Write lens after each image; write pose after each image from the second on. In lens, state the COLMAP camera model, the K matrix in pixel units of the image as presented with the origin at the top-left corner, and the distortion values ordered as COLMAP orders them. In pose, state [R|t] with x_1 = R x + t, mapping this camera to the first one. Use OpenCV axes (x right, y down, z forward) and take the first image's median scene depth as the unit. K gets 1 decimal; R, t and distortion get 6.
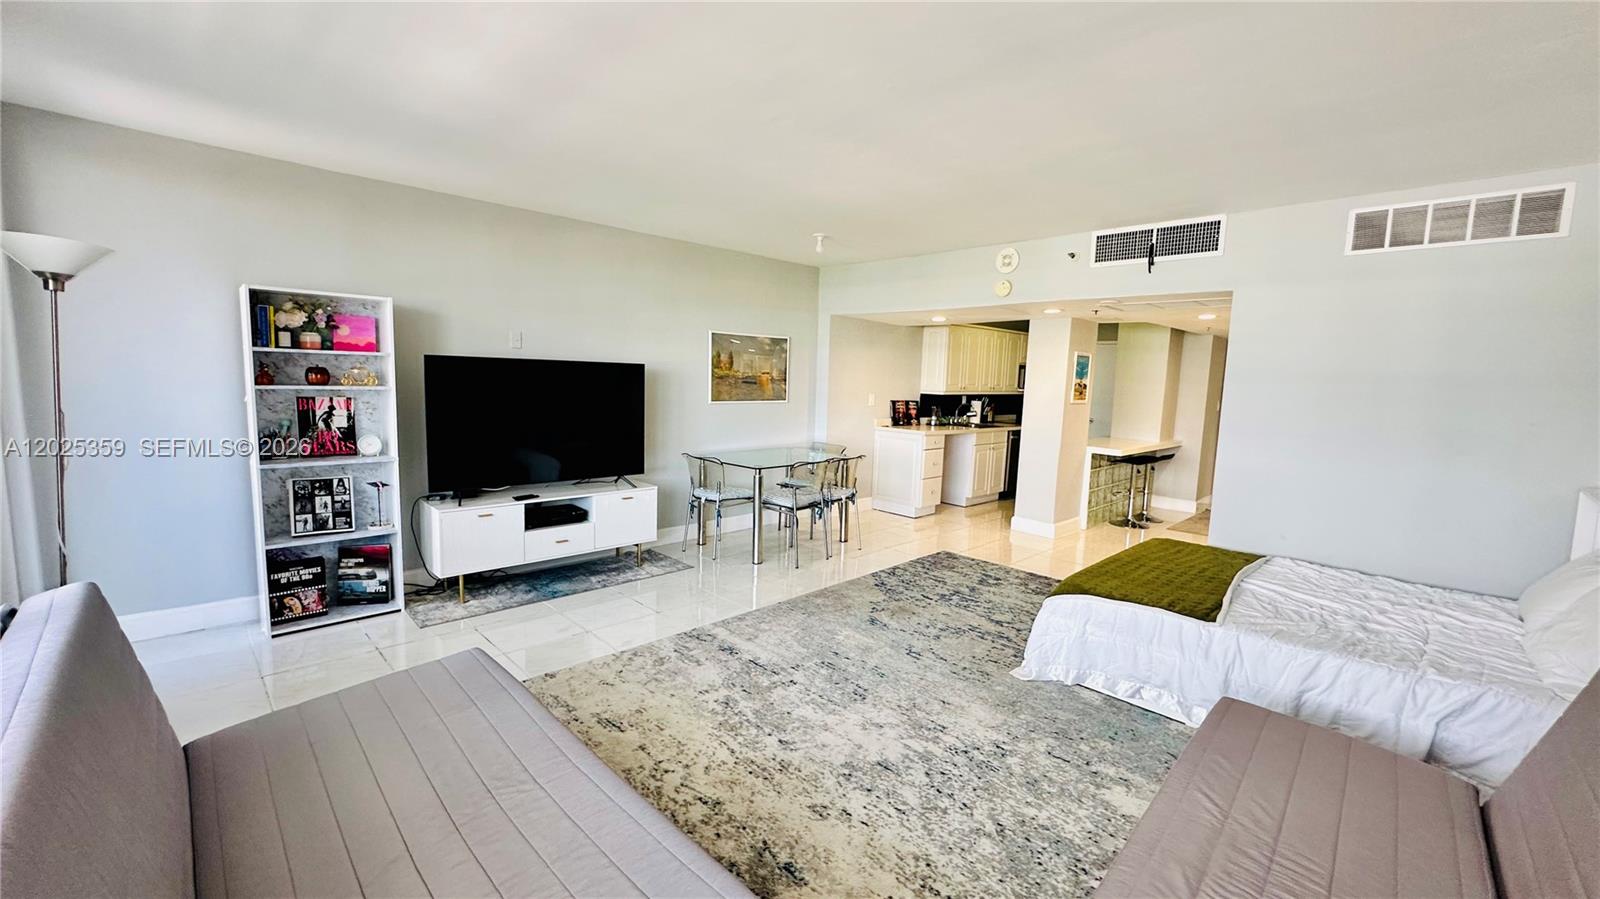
lens RADIAL K [[638.0, 0, 800.4], [0, 638.0, 449.0], [0, 0, 1]] dist [-0.004456, 0.001183]
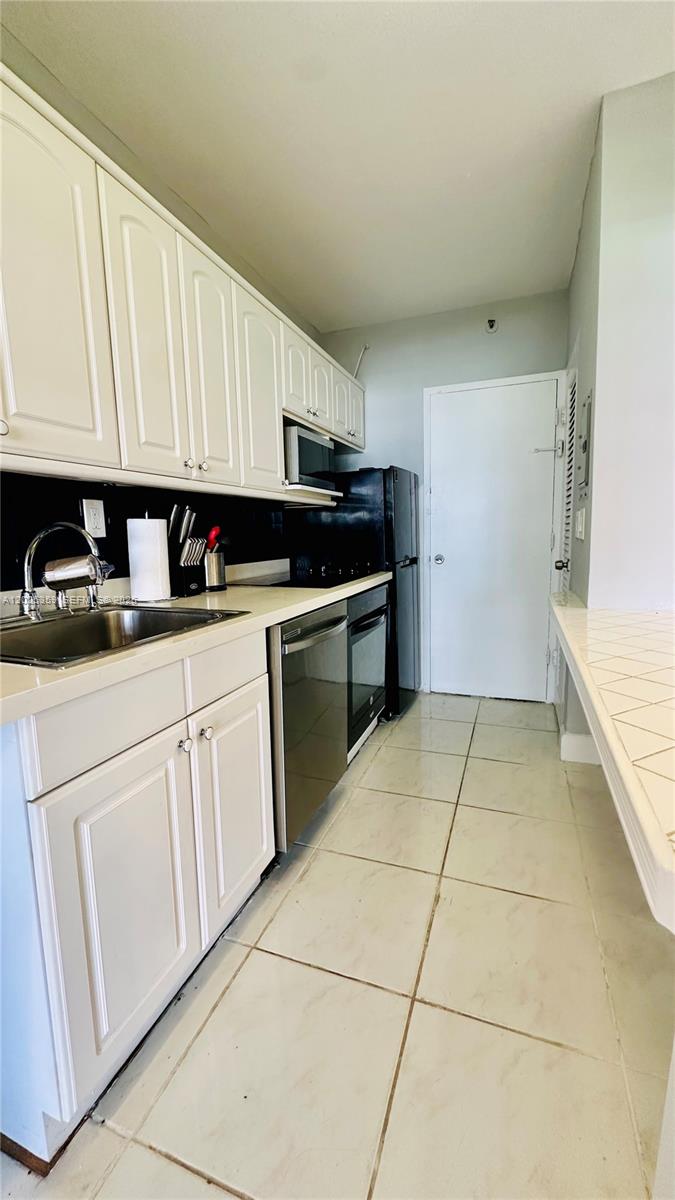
lens RADIAL K [[478.5, 0, 337.5], [0, 478.5, 600.0], [0, 0, 1]] dist [-0.004456, 0.001183]
pose [[0.906239, -0.110699, 0.408014, 0.447458], [0.100666, 0.993854, 0.046054, -0.072098], [-0.410605, -0.000663, 0.911813, 1.327042]]
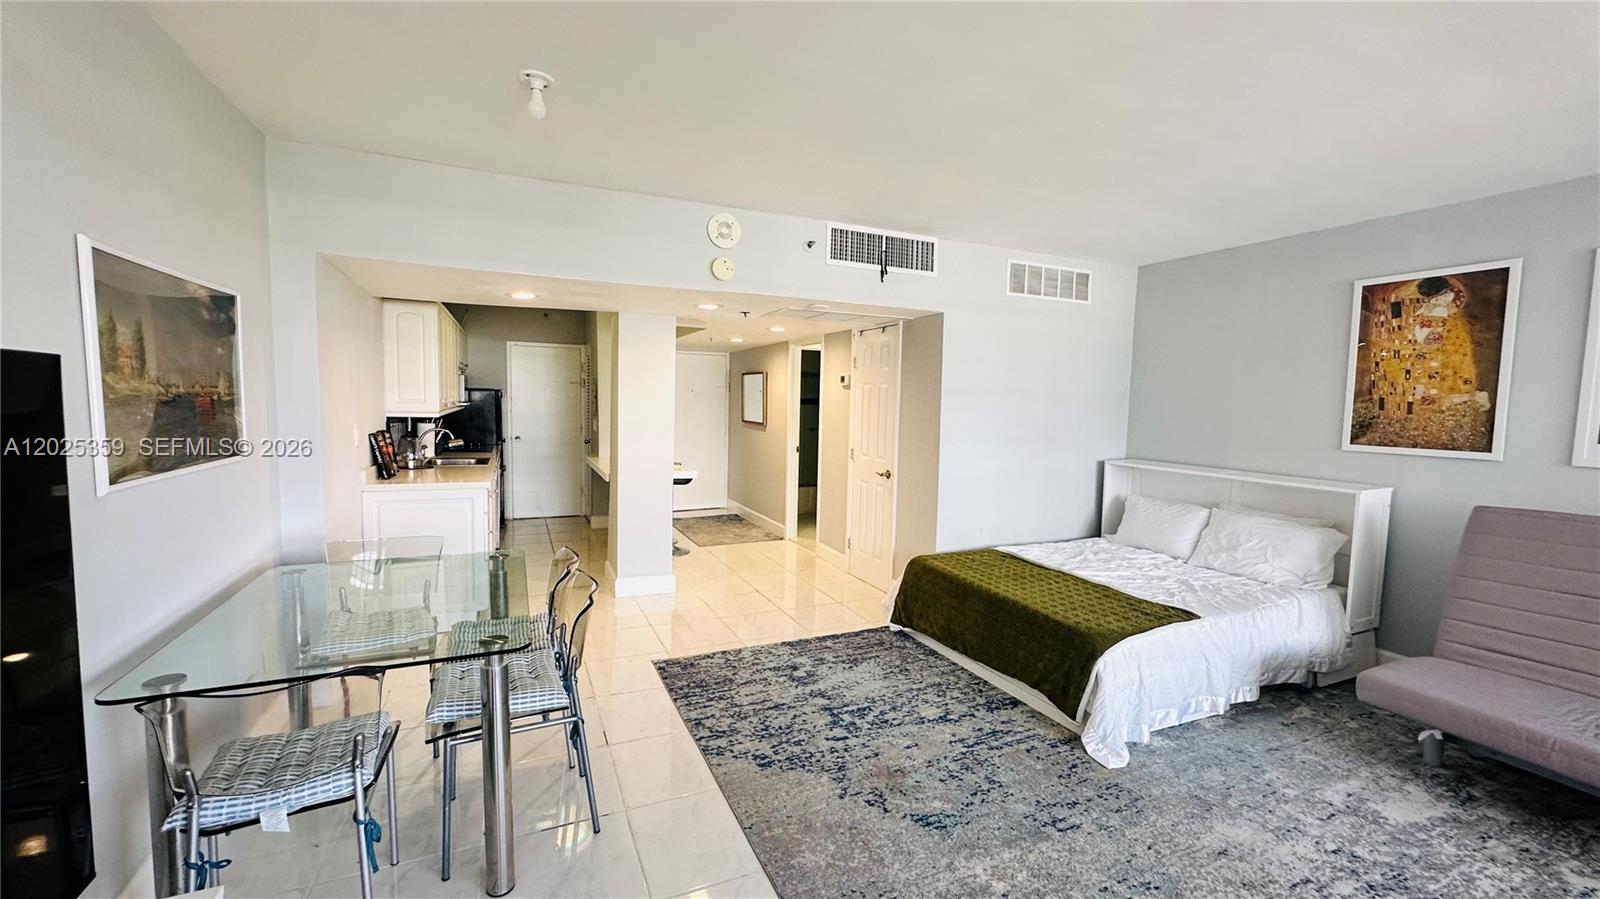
lens RADIAL K [[638.0, 0, 800.4], [0, 638.0, 449.0], [0, 0, 1]] dist [-0.004456, 0.001183]
pose [[0.347302, -0.094934, 0.932936, -0.345794], [0.097073, 0.993157, 0.064925, -0.092421], [-0.932716, 0.068014, 0.354141, 0.700694]]
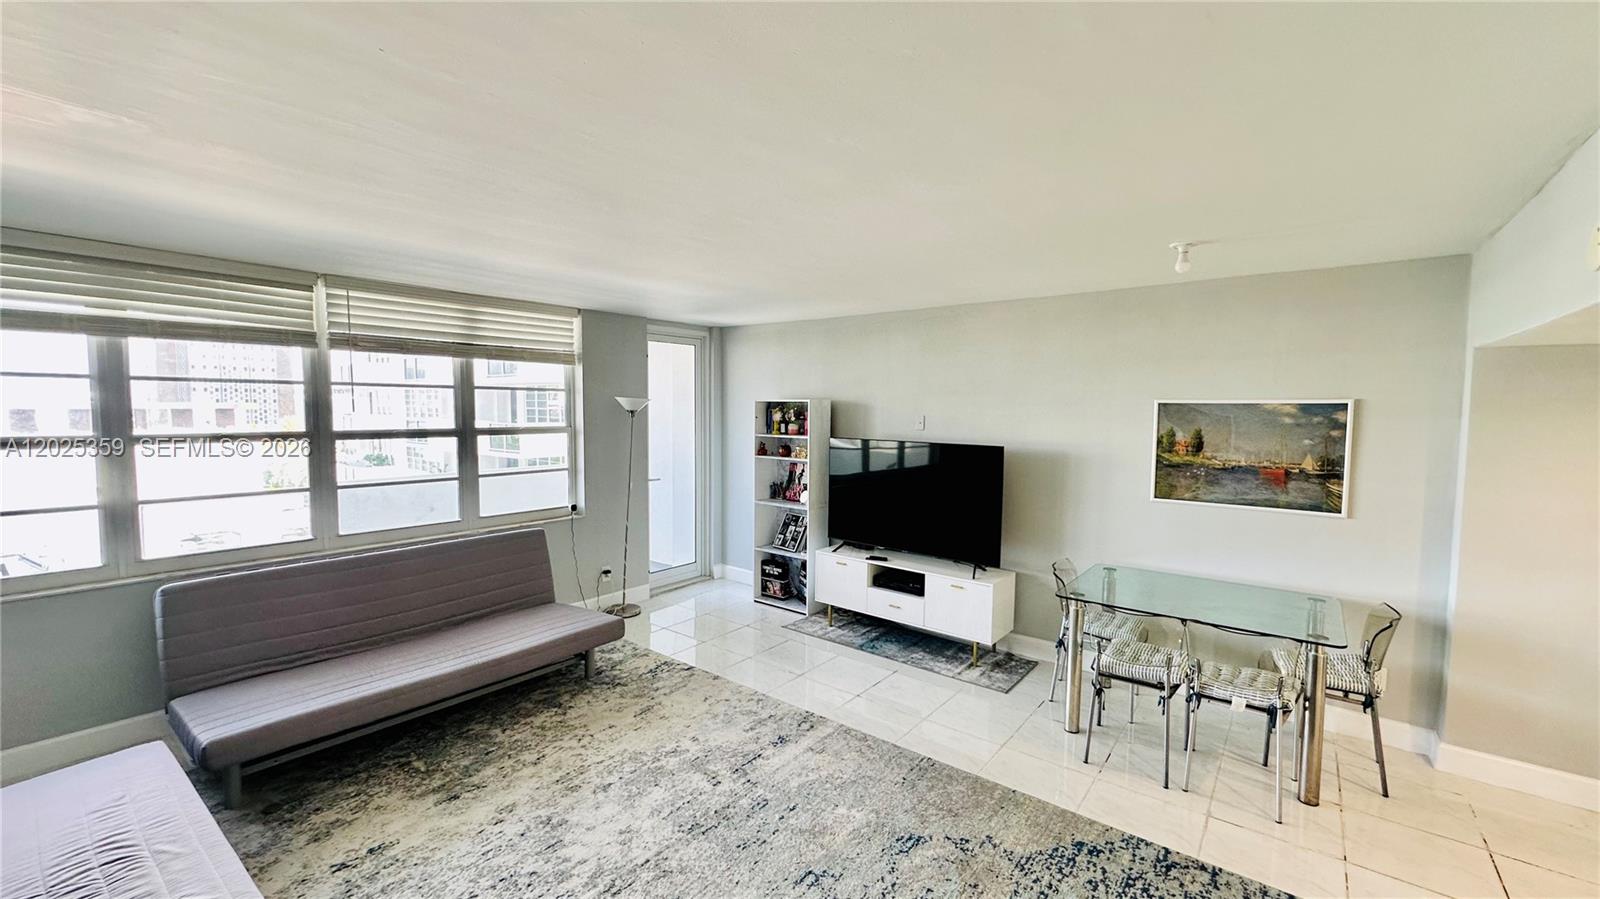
lens RADIAL K [[638.0, 0, 800.4], [0, 638.0, 449.0], [0, 0, 1]] dist [-0.004456, 0.001183]
pose [[0.115883, 0.038350, -0.992522, 0.603712], [-0.118483, 0.992653, 0.024521, -0.115914], [0.986171, 0.114756, 0.119576, 0.600690]]
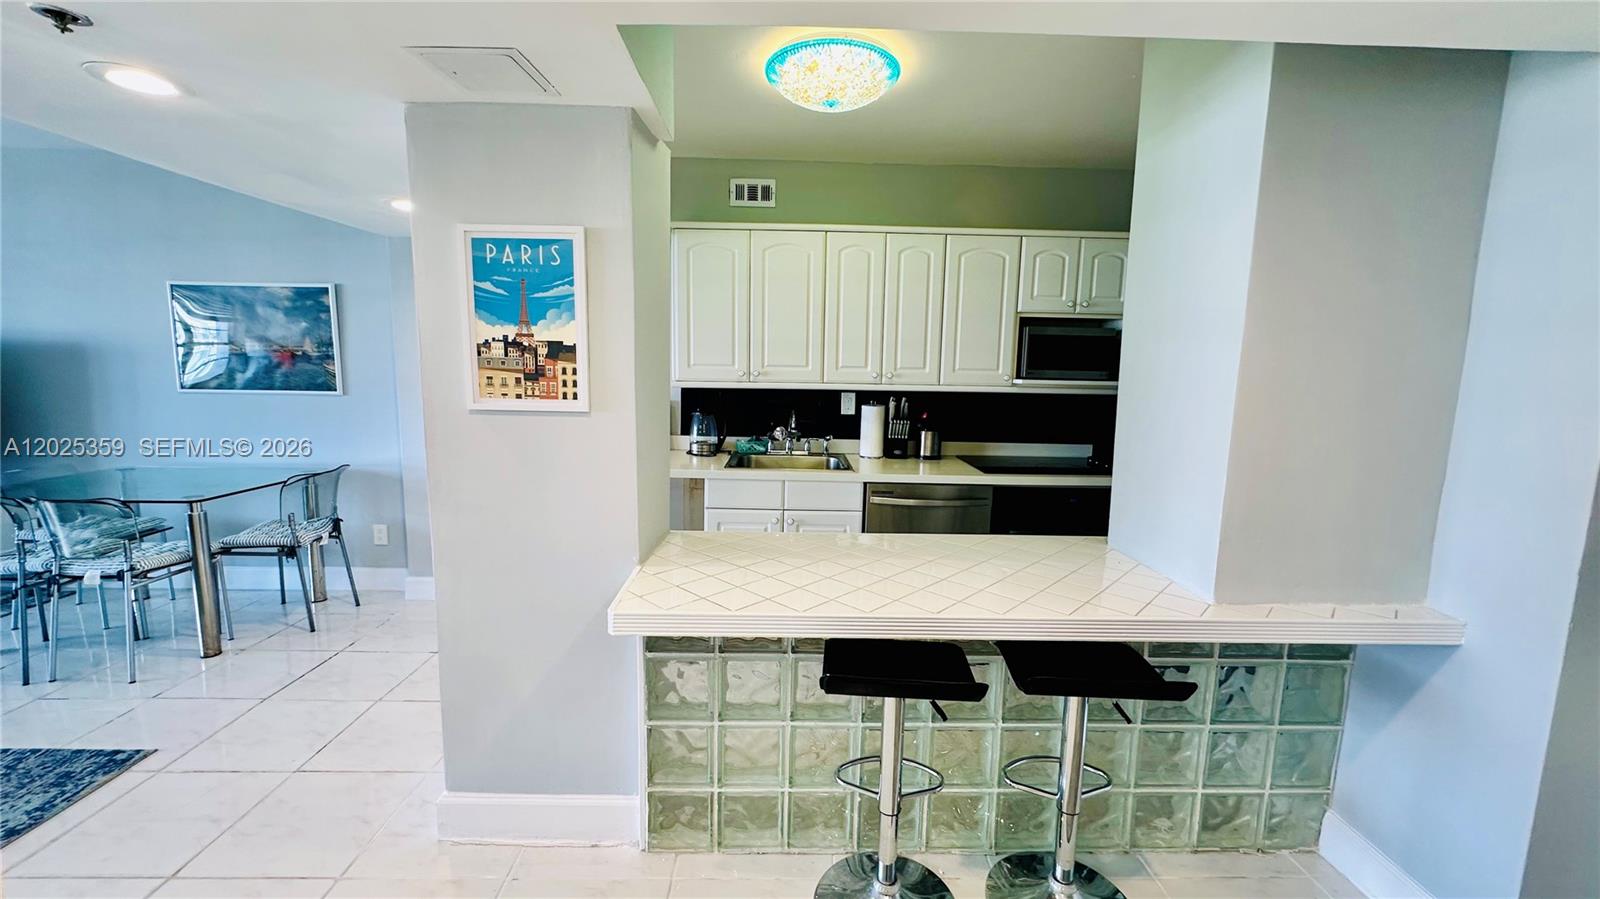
lens RADIAL K [[638.0, 0, 800.4], [0, 638.0, 449.0], [0, 0, 1]] dist [-0.004456, 0.001183]
pose [[0.729256, 0.073283, -0.680306, 0.912255], [-0.076038, 0.996769, 0.025863, -0.091333], [0.680003, 0.032868, 0.732472, 1.109078]]
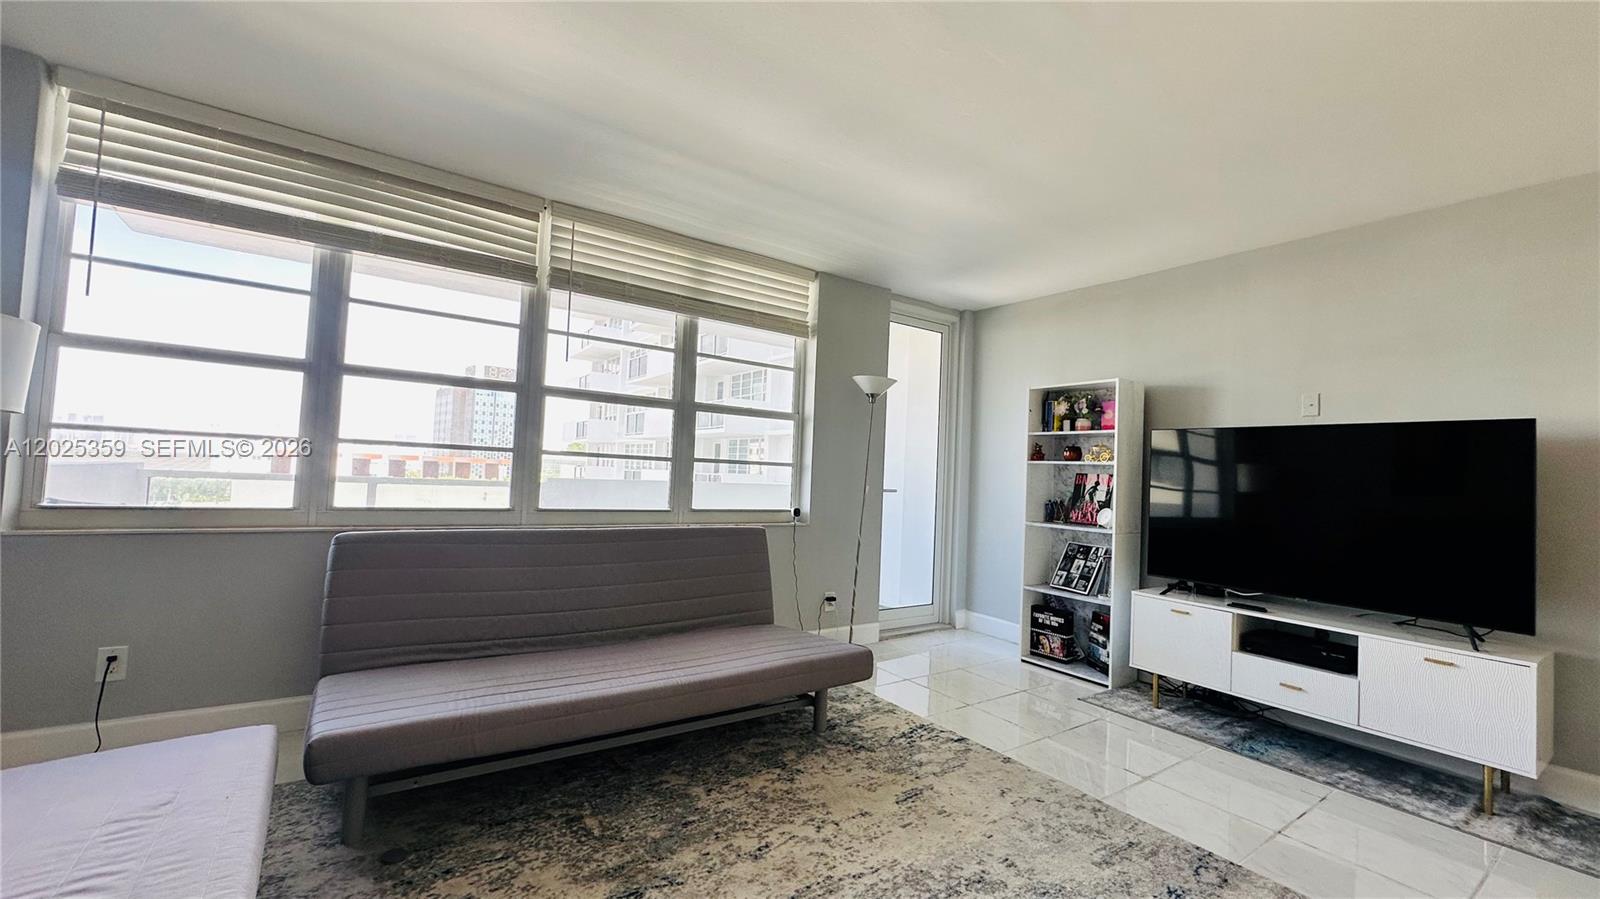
lens RADIAL K [[638.0, 0, 800.4], [0, 638.0, 449.0], [0, 0, 1]] dist [-0.004456, 0.001183]
pose [[-0.168456, -0.075333, -0.982826, 0.351342], [-0.160493, 0.985866, -0.048058, 0.010549], [0.972556, 0.149641, -0.178165, 0.509522]]
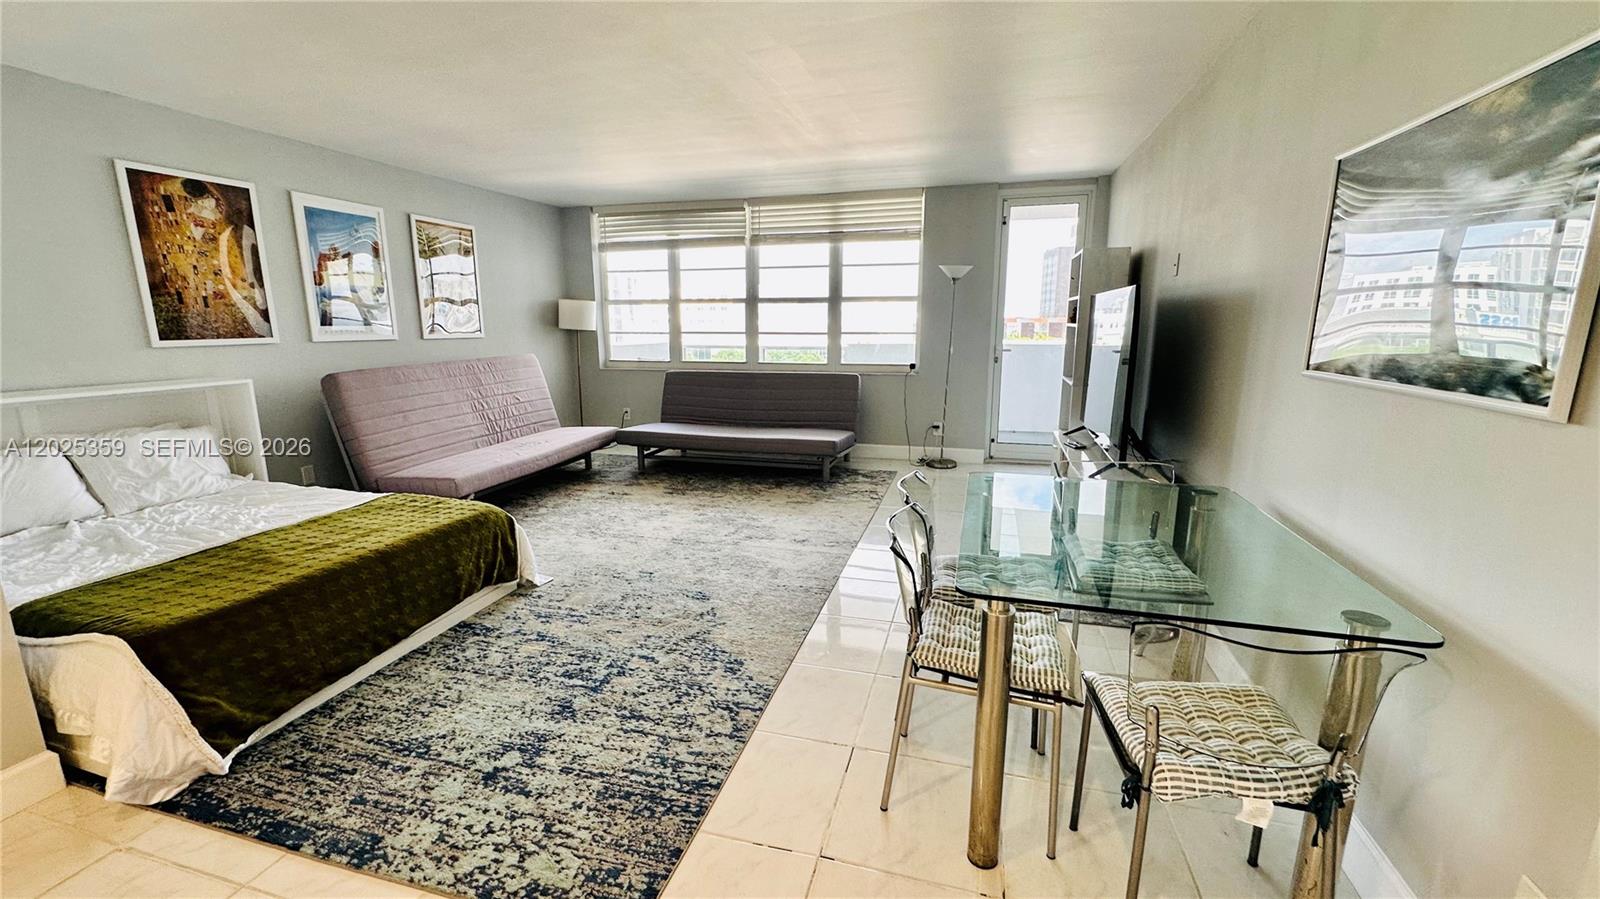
lens RADIAL K [[638.0, 0, 800.4], [0, 638.0, 449.0], [0, 0, 1]] dist [-0.004456, 0.001183]
pose [[-0.871258, 0.072893, -0.485383, 0.314508], [-0.076732, 0.956524, 0.281380, -0.127712], [0.484791, 0.282399, -0.827785, 1.353236]]
